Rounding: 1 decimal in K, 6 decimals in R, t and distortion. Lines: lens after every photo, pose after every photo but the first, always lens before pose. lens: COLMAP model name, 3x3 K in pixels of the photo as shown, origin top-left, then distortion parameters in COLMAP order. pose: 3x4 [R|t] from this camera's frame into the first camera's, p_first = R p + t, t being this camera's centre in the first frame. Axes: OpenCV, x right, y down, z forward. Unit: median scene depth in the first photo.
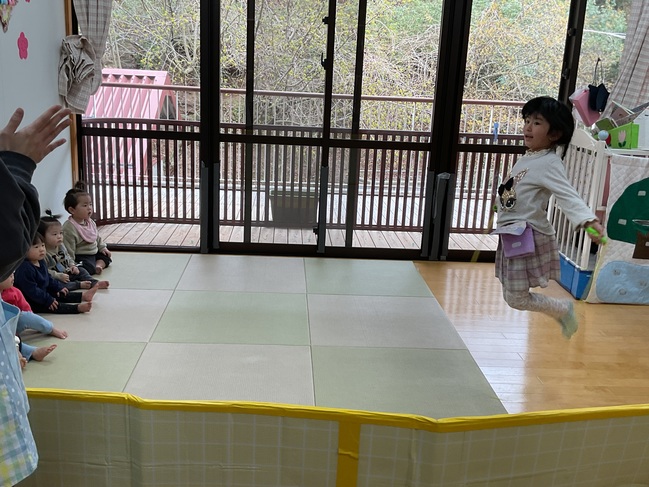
lens RADIAL K [[683.7, 0, 324.5], [0, 683.7, 243.5], [0, 0, 1]] dist [0.110972, -0.256729]
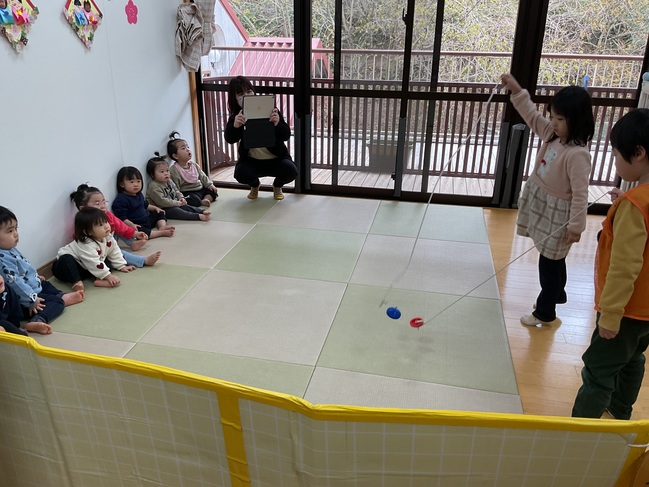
lens RADIAL K [[535.9, 0, 324.5], [0, 535.9, 243.5], [0, 0, 1]] dist [0.033598, -0.068972]
pose [[0.963258, 0.067578, -0.259937, 0.115417], [-0.036827, 0.991919, 0.121407, -0.012365], [0.266041, -0.107373, 0.957963, 0.123069]]
